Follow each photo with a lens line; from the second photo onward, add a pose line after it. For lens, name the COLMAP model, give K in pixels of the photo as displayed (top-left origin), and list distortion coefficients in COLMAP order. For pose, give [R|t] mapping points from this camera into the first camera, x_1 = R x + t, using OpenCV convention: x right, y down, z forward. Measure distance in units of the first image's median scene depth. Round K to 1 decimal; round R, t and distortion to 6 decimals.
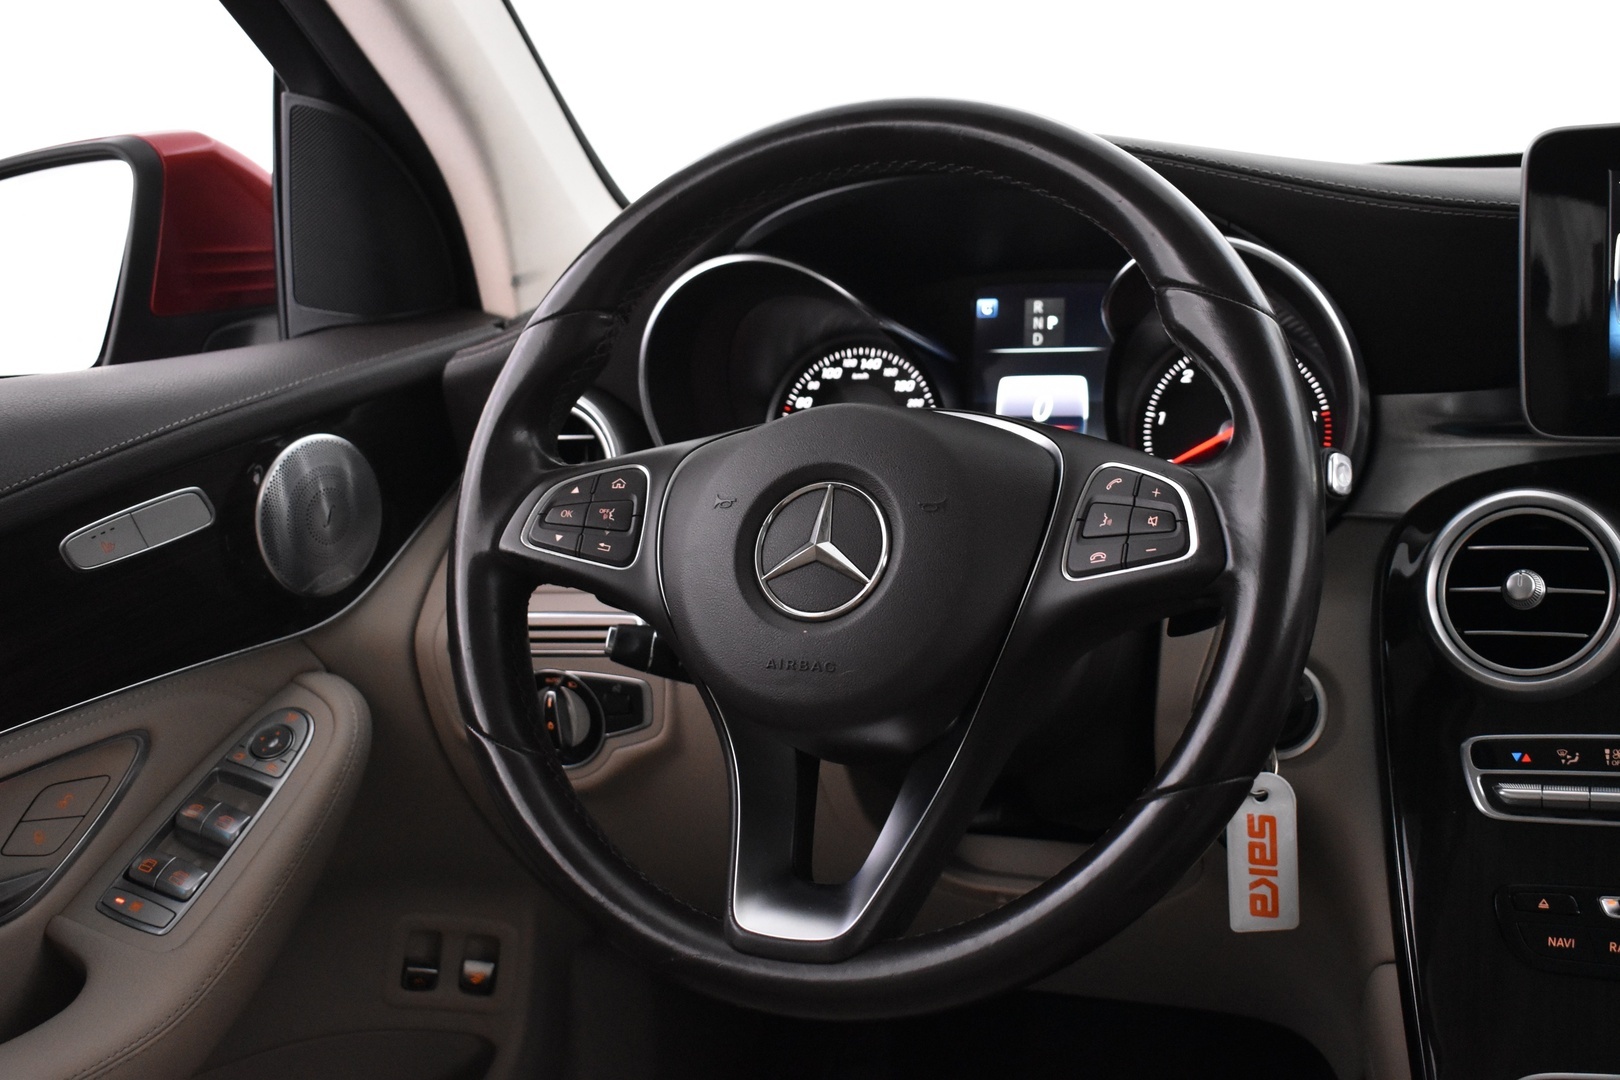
lens RADIAL K [[1843.9, 0, 814.0], [0, 1843.9, 534.2], [0, 0, 1]] dist [-0.074837, 0.000000]
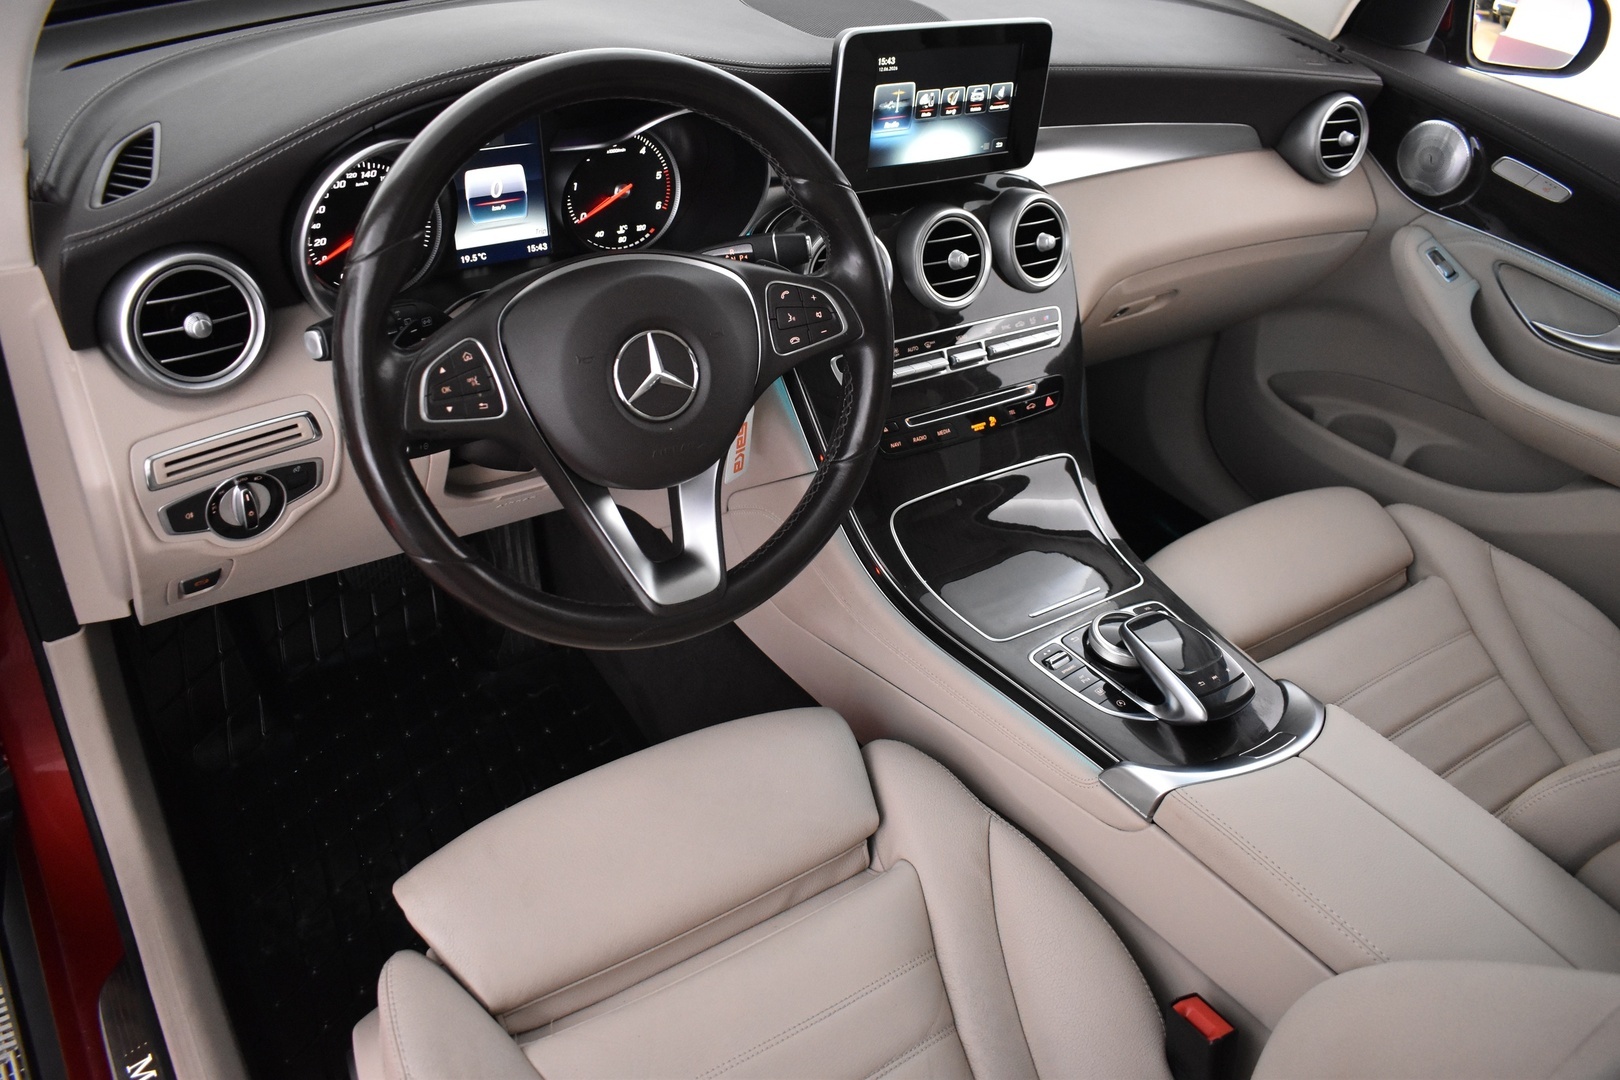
lens RADIAL K [[1249.8, 0, 810.3], [0, 1249.8, 530.1], [0, 0, 1]] dist [-0.096232, 0.015748]
pose [[0.530316, -0.397296, 0.748946, -0.706914], [0.024657, 0.890254, 0.454796, -0.322776], [-0.847441, -0.222720, 0.481912, 0.307737]]
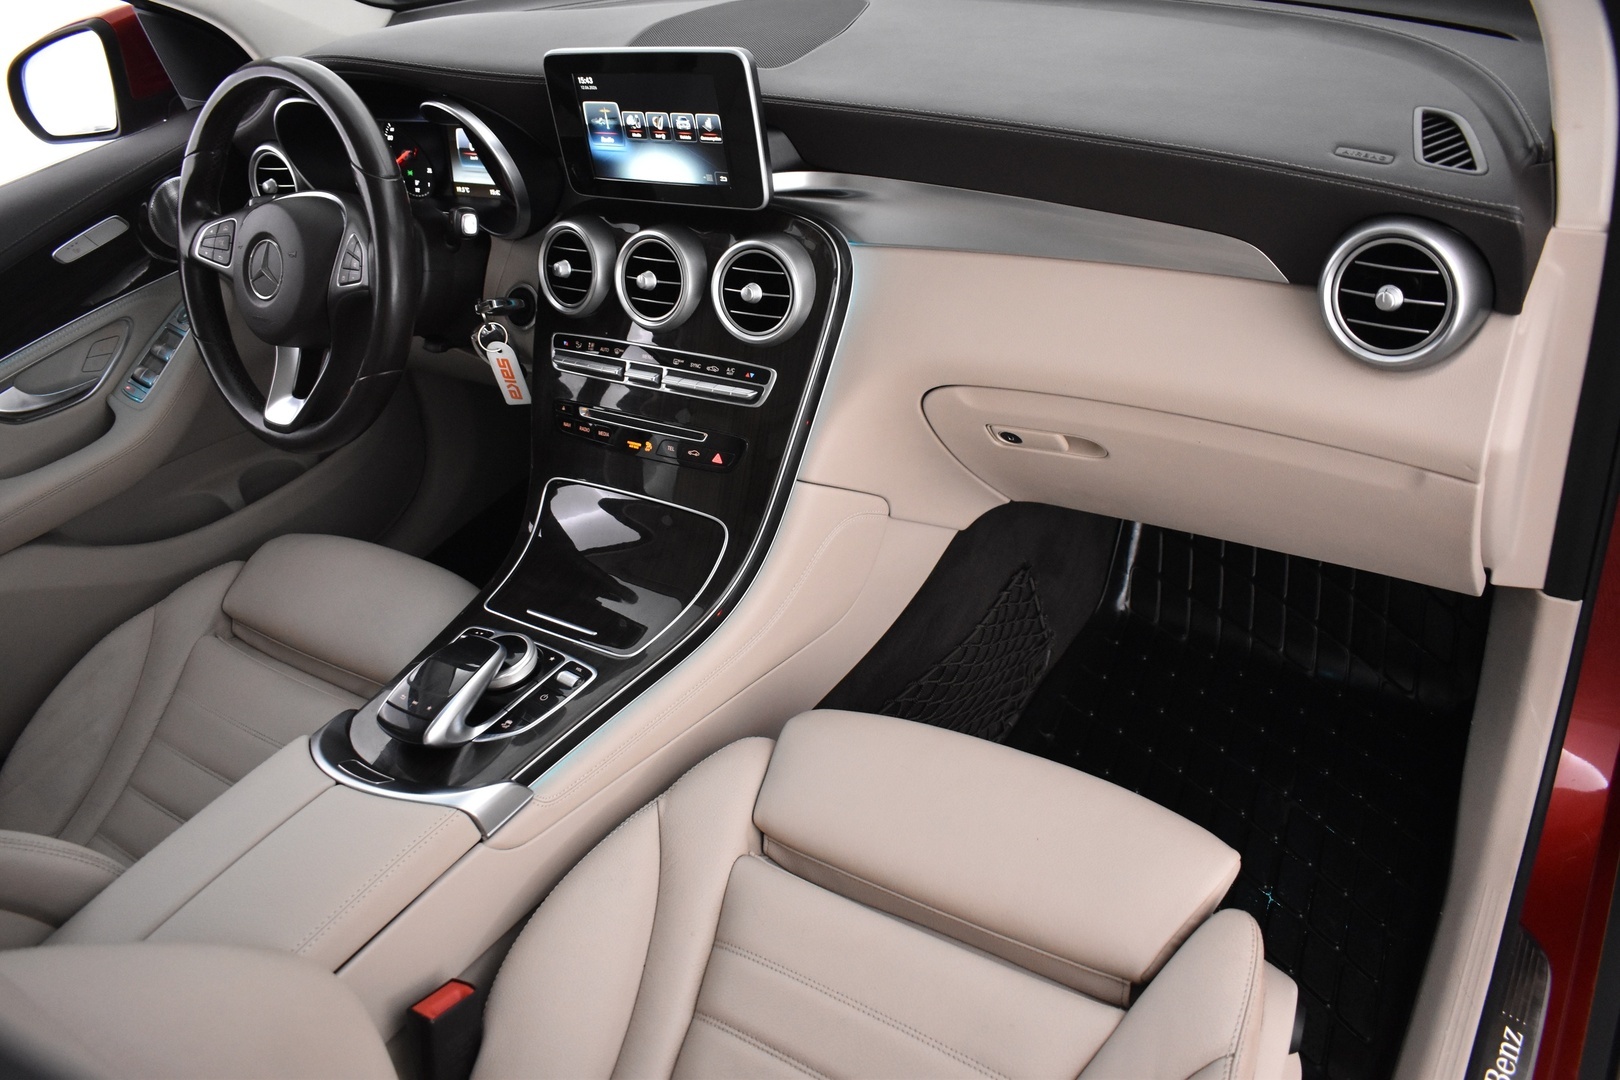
lens RADIAL K [[1249.8, 0, 810.2], [0, 1249.8, 534.0], [0, 0, 1]] dist [-0.096232, 0.015748]
pose [[0.981212, 0.022705, -0.191590, 0.927103], [0.062945, 0.901039, 0.429147, -0.292849], [0.182374, -0.433144, 0.882681, -0.403163]]
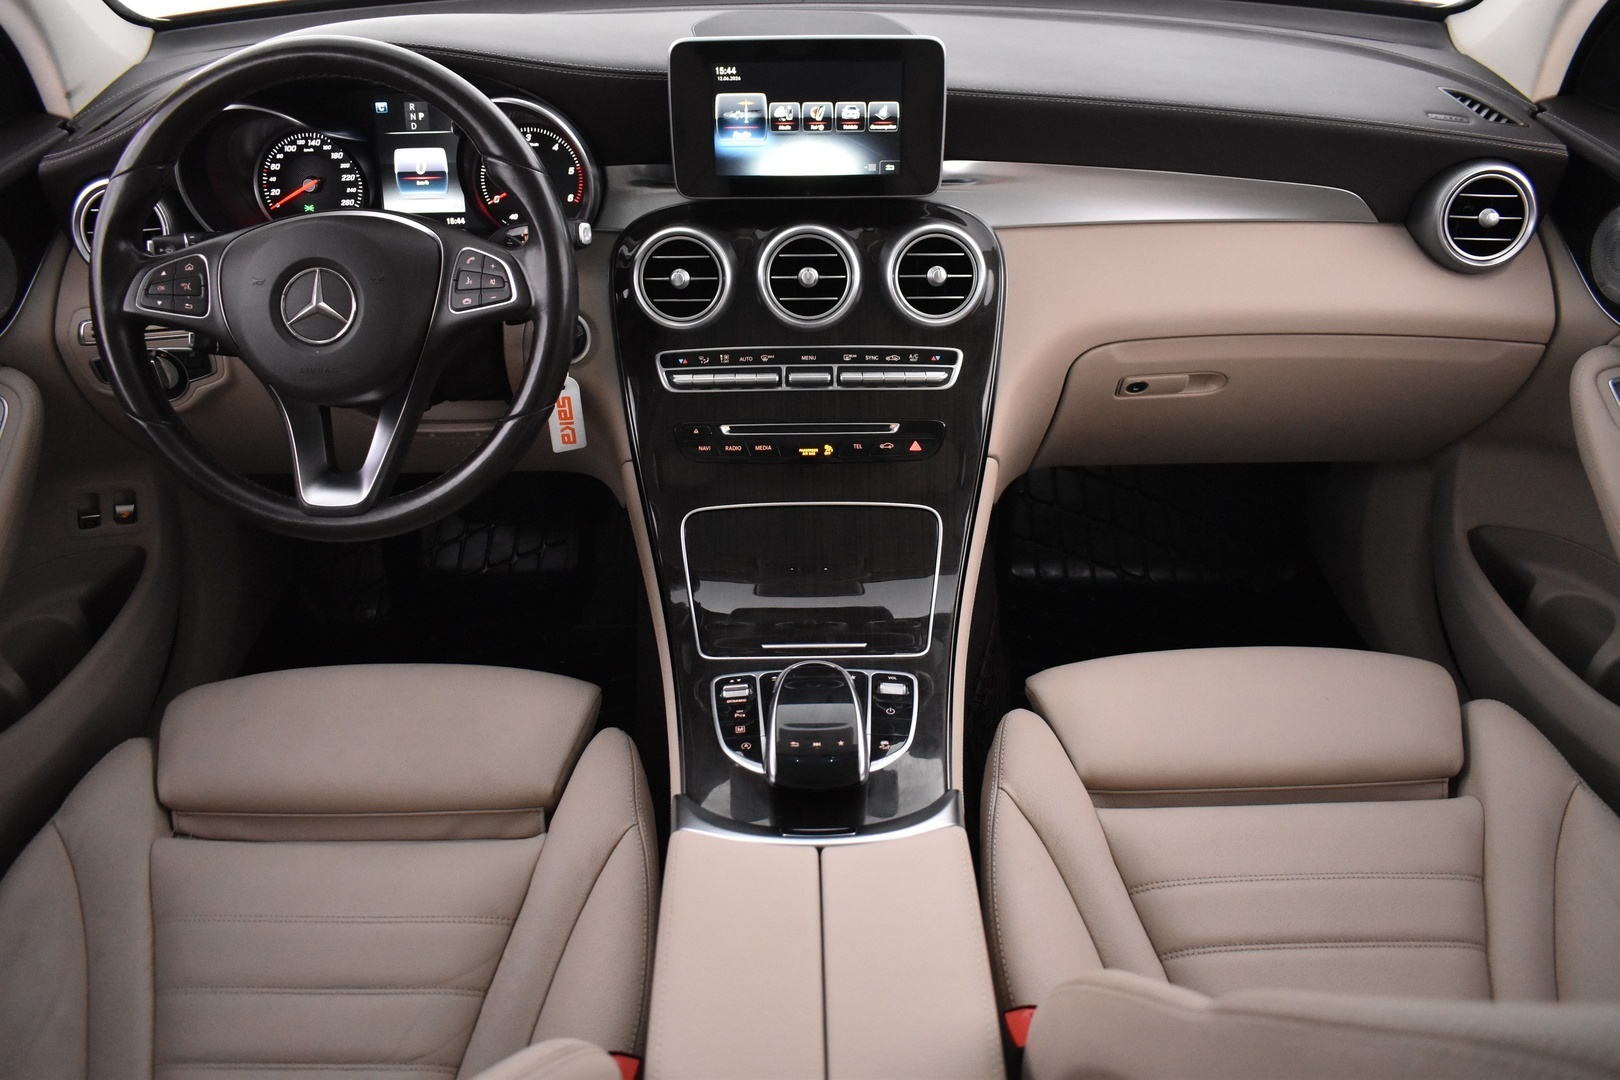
lens RADIAL K [[1249.8, 0, 813.8], [0, 1249.8, 515.8], [0, 0, 1]] dist [-0.096232, 0.015748]
pose [[0.909936, -0.170712, 0.377985, -0.041689], [0.023837, 0.931382, 0.363263, -0.211821], [-0.414062, -0.321536, 0.851568, -0.310678]]
